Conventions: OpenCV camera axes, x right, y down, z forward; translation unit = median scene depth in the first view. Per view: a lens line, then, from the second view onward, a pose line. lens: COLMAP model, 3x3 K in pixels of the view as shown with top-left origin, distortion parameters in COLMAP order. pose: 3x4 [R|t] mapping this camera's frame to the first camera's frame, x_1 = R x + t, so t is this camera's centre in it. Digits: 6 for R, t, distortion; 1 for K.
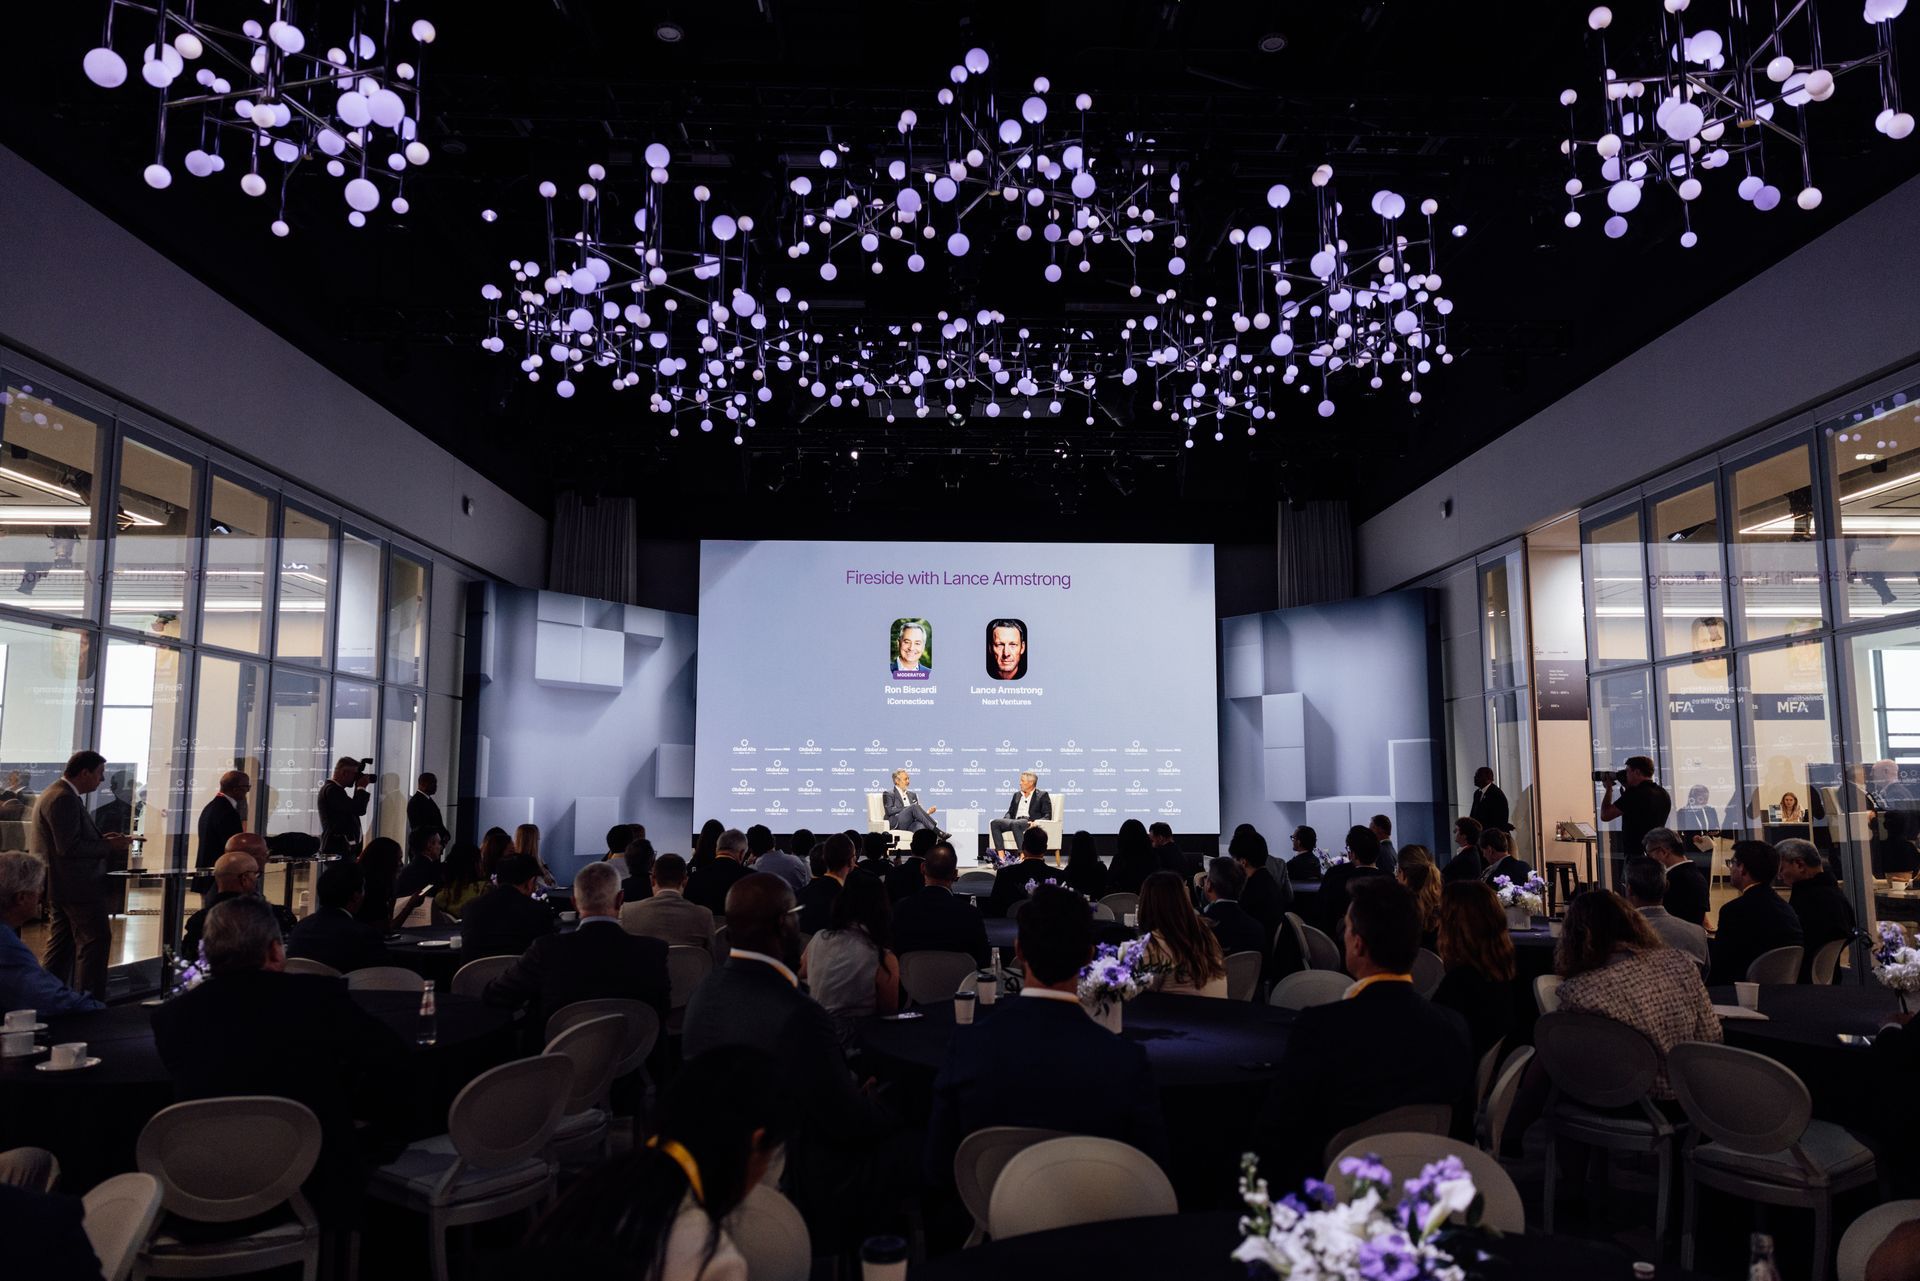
lens RADIAL K [[1327.6, 0, 977.9], [0, 1327.6, 644.5], [0, 0, 1]] dist [-0.012236, 0.001689]
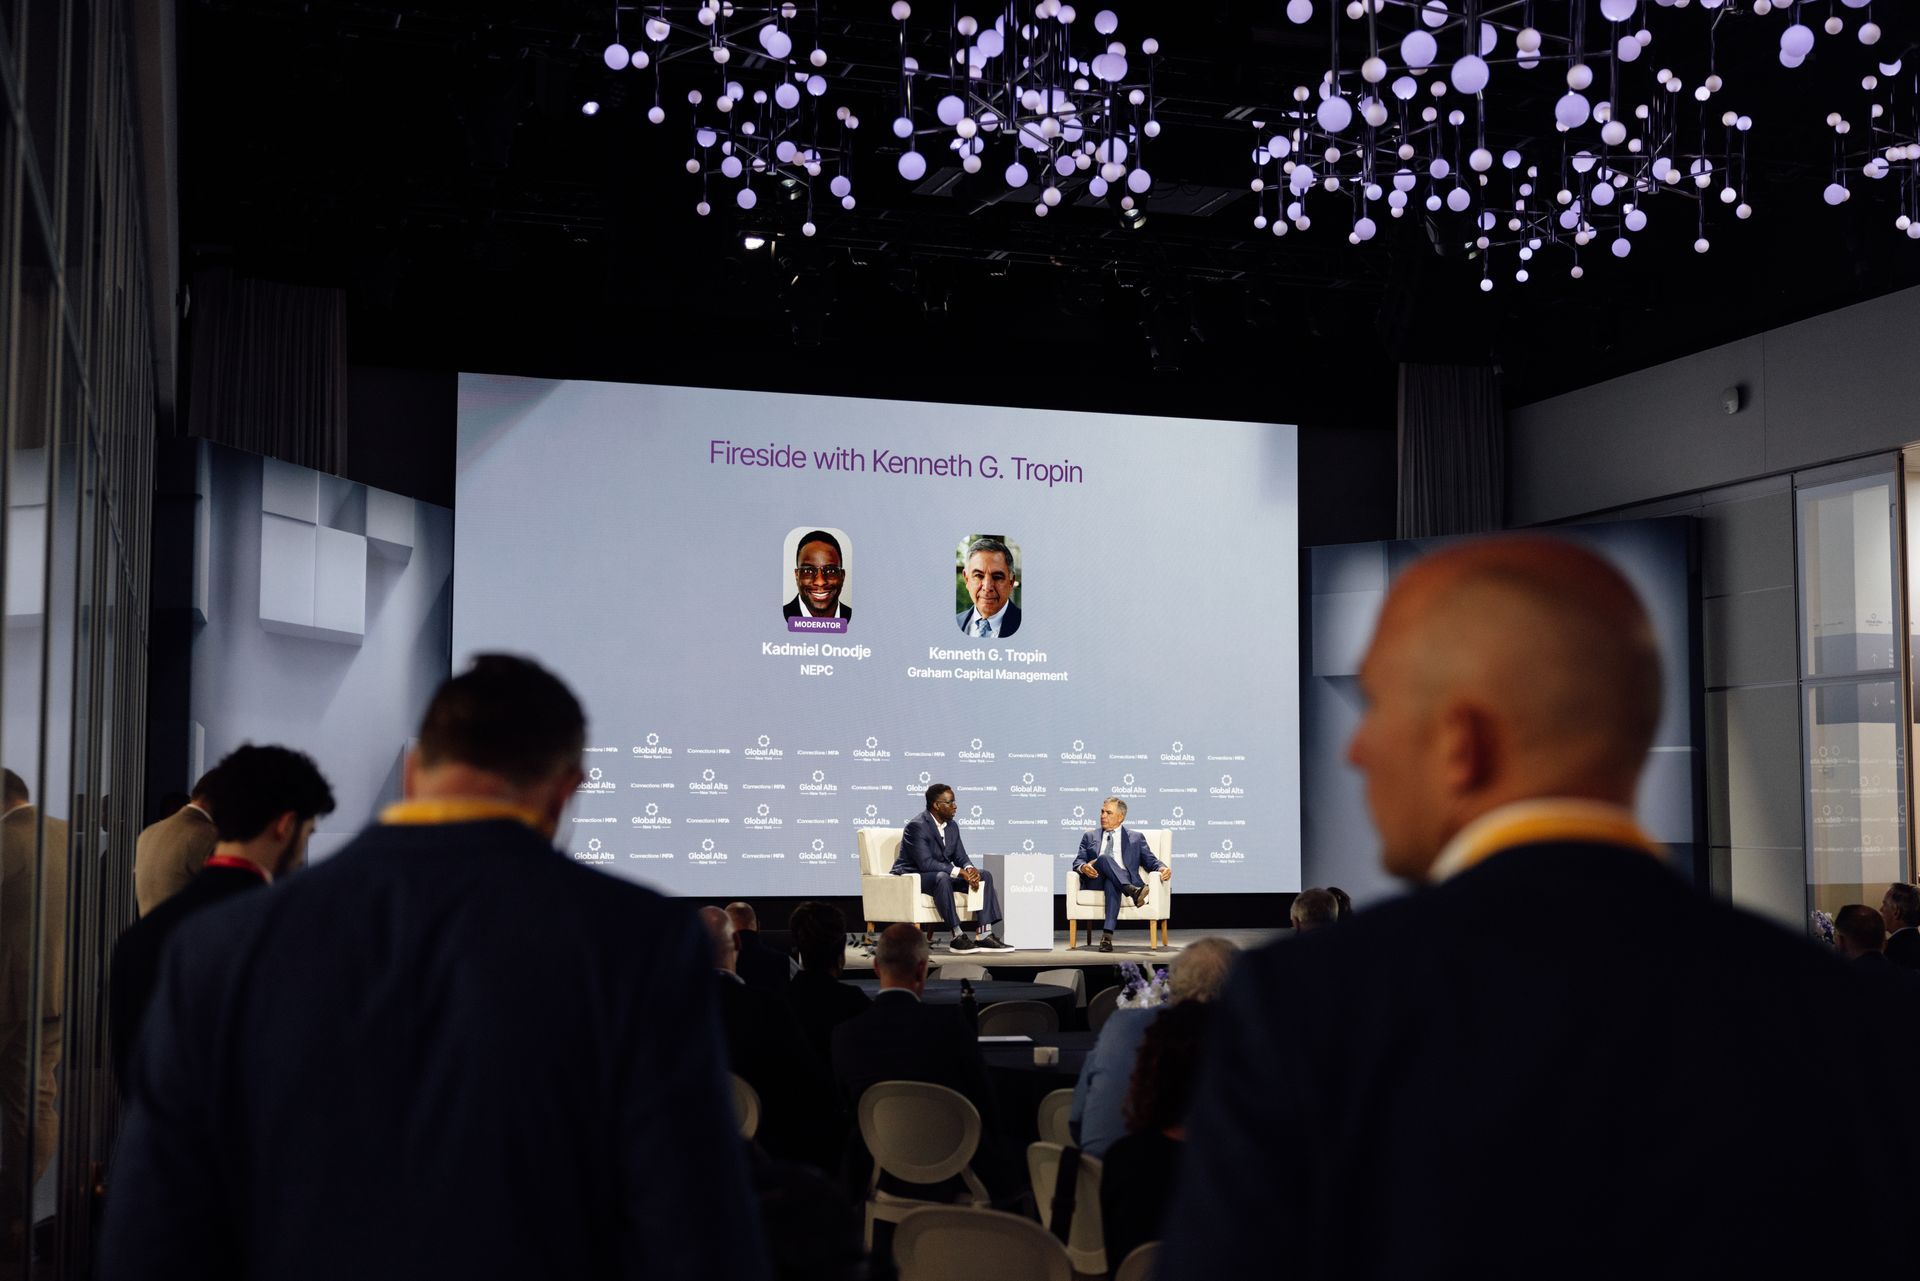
lens RADIAL K [[2380.4, 0, 940.7], [0, 2380.4, 638.5], [0, 0, 1]] dist [-0.021586, 0.000000]
pose [[0.960865, 0.024375, 0.275943, -0.297412], [-0.033988, 0.998969, 0.030107, -0.004580], [-0.274924, -0.038308, 0.960702, -0.023038]]
